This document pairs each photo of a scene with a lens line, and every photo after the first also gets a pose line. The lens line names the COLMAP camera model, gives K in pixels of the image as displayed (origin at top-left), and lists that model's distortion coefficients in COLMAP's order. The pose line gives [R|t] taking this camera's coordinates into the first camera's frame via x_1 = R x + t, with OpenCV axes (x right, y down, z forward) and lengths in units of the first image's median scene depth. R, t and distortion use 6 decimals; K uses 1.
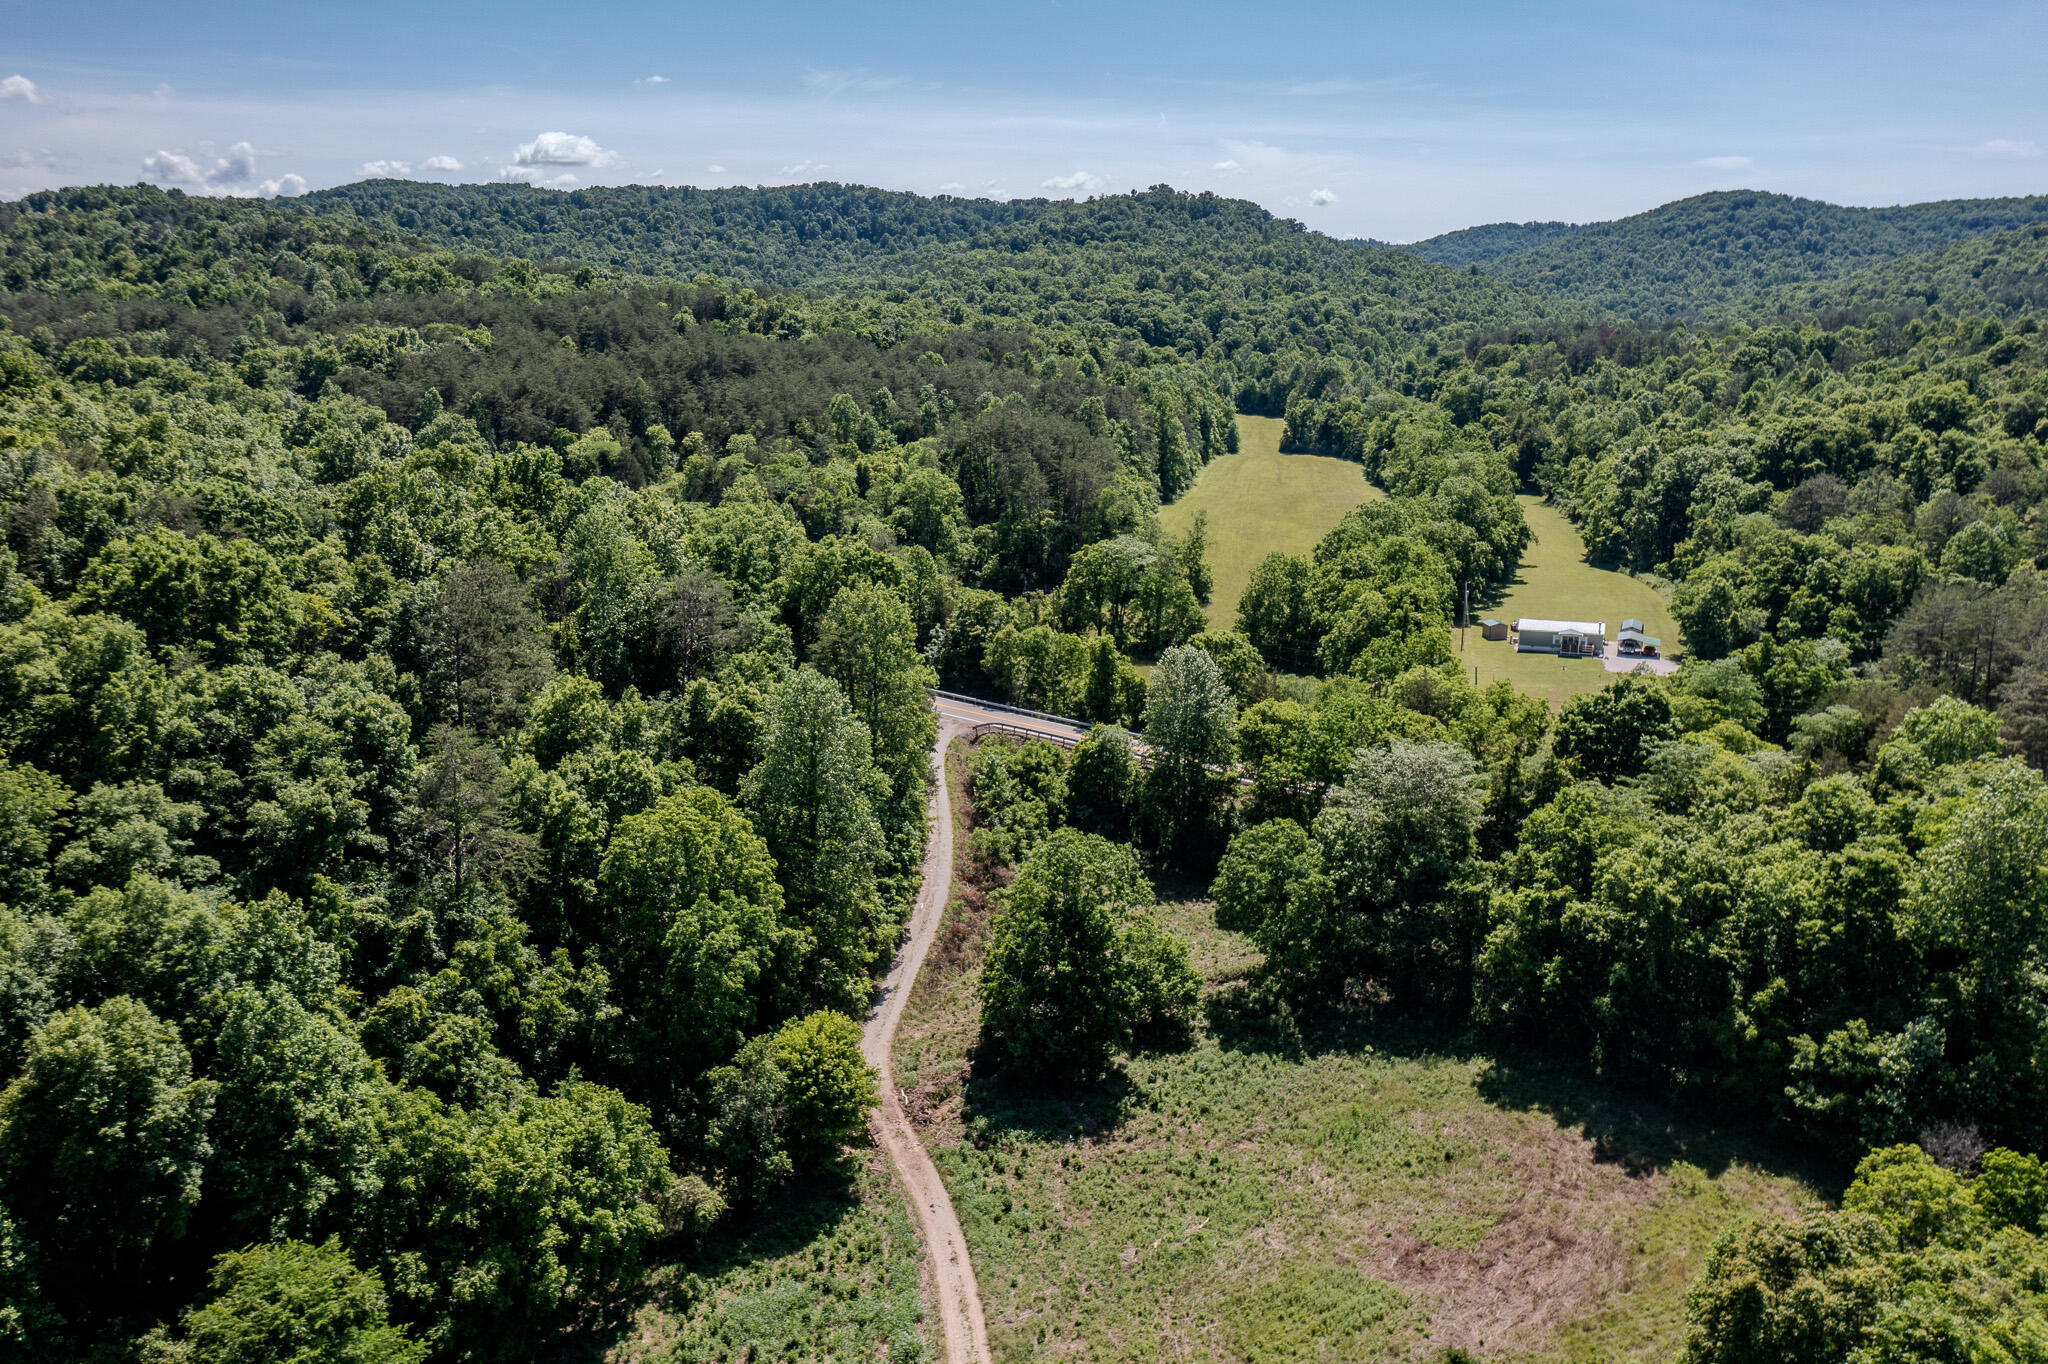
lens RADIAL K [[1625.5, 0, 998.2], [0, 1625.5, 687.2], [0, 0, 1]] dist [-0.009396, 0.007916]
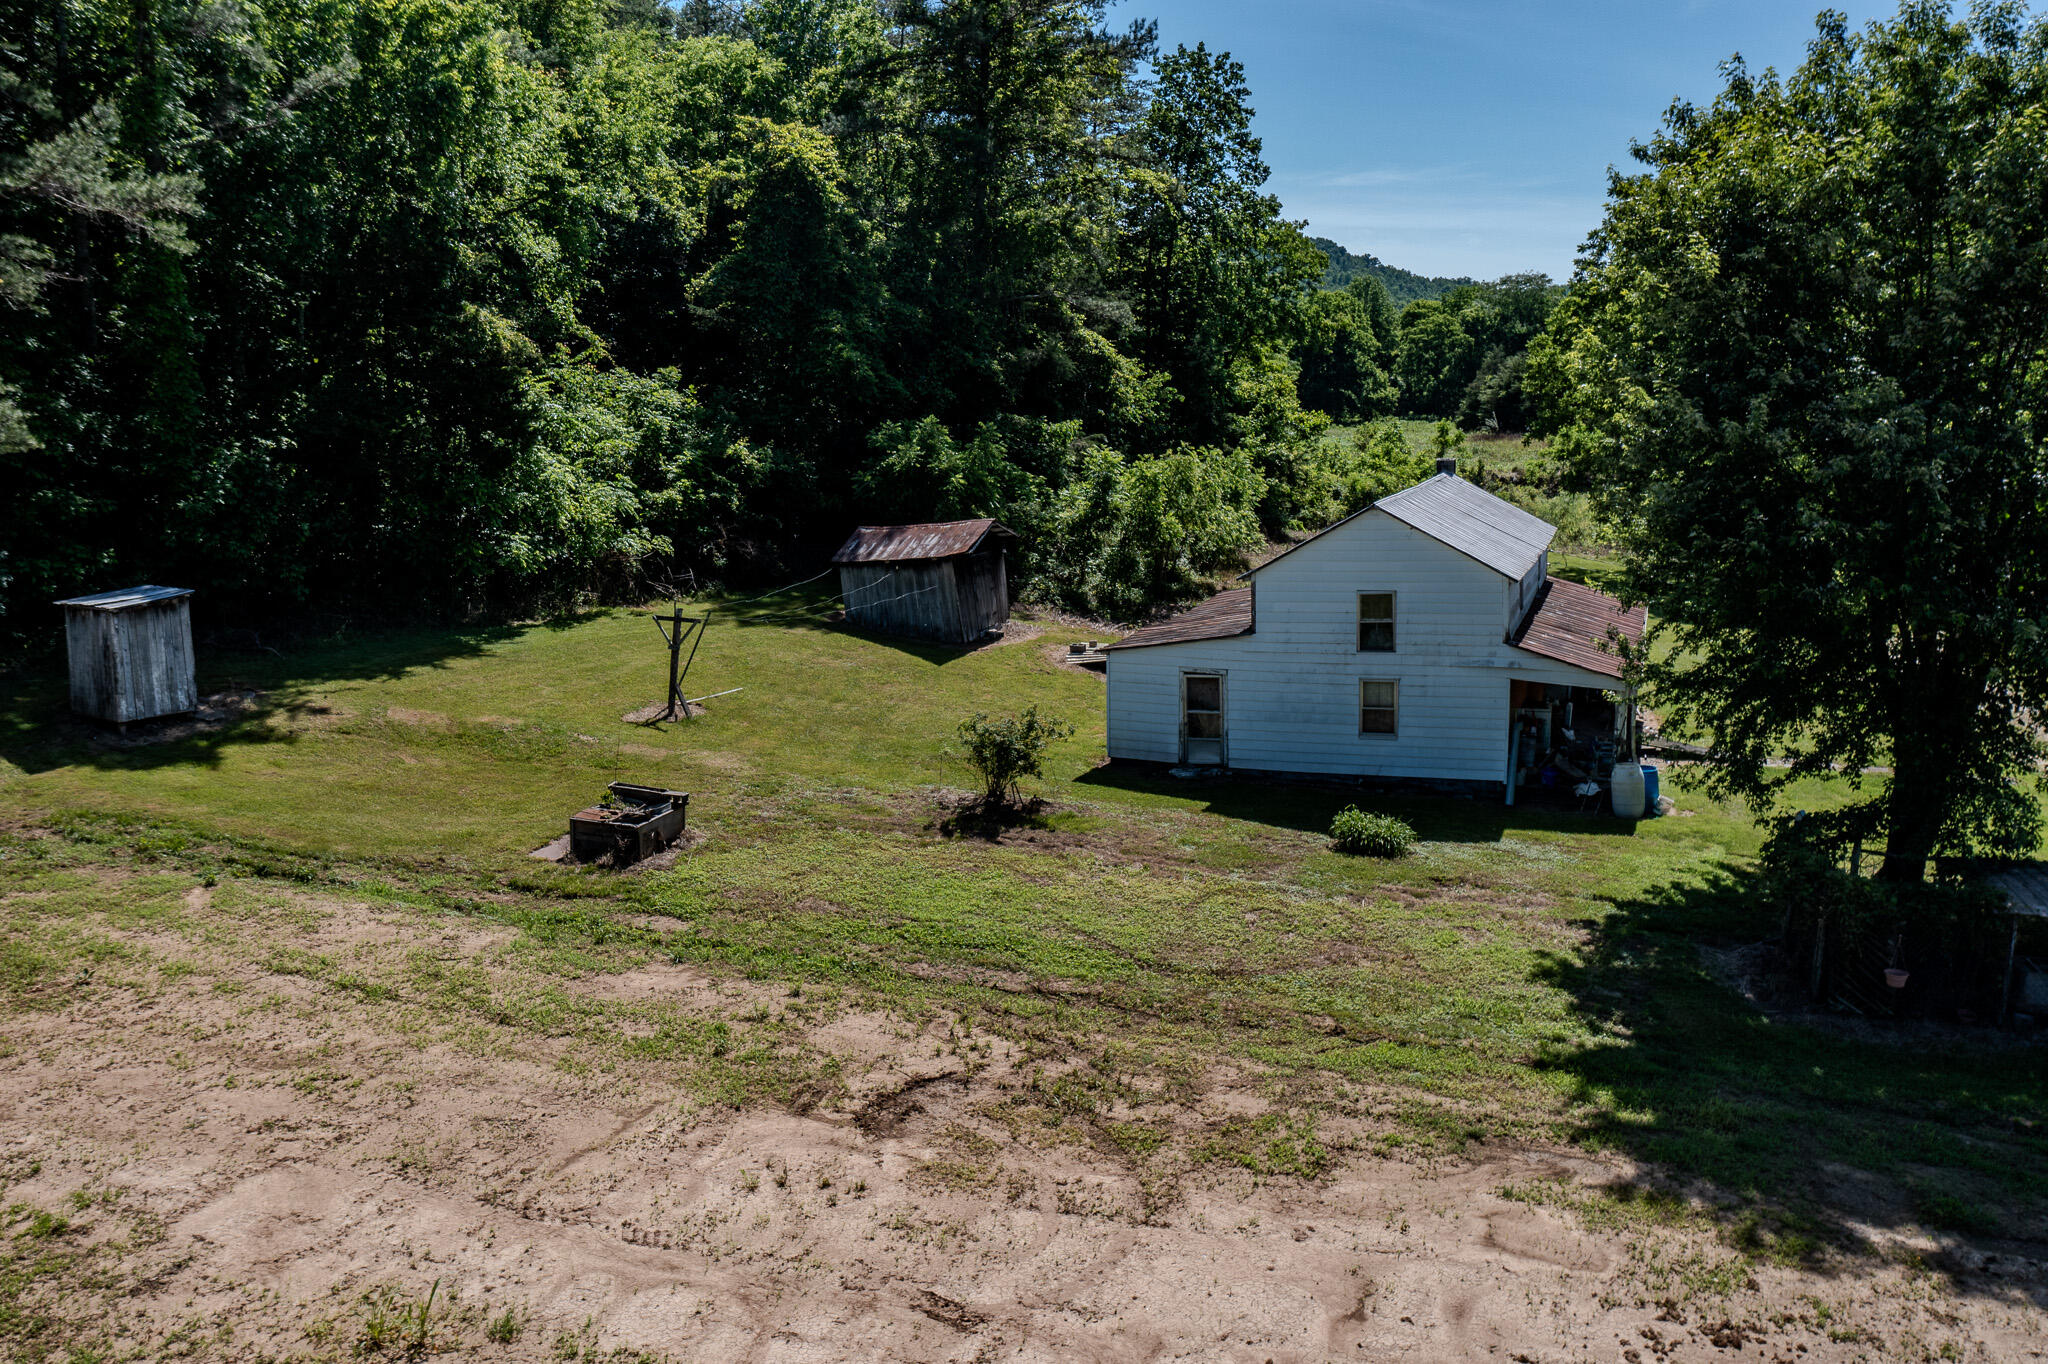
lens RADIAL K [[1625.5, 0, 1015.3], [0, 1625.5, 676.1], [0, 0, 1]] dist [-0.009396, 0.007916]
pose [[0.999603, 0.000595, -0.028164, -0.261865], [-0.002271, 0.998225, -0.059510, 0.665987], [0.028079, 0.059550, 0.997830, -0.799965]]
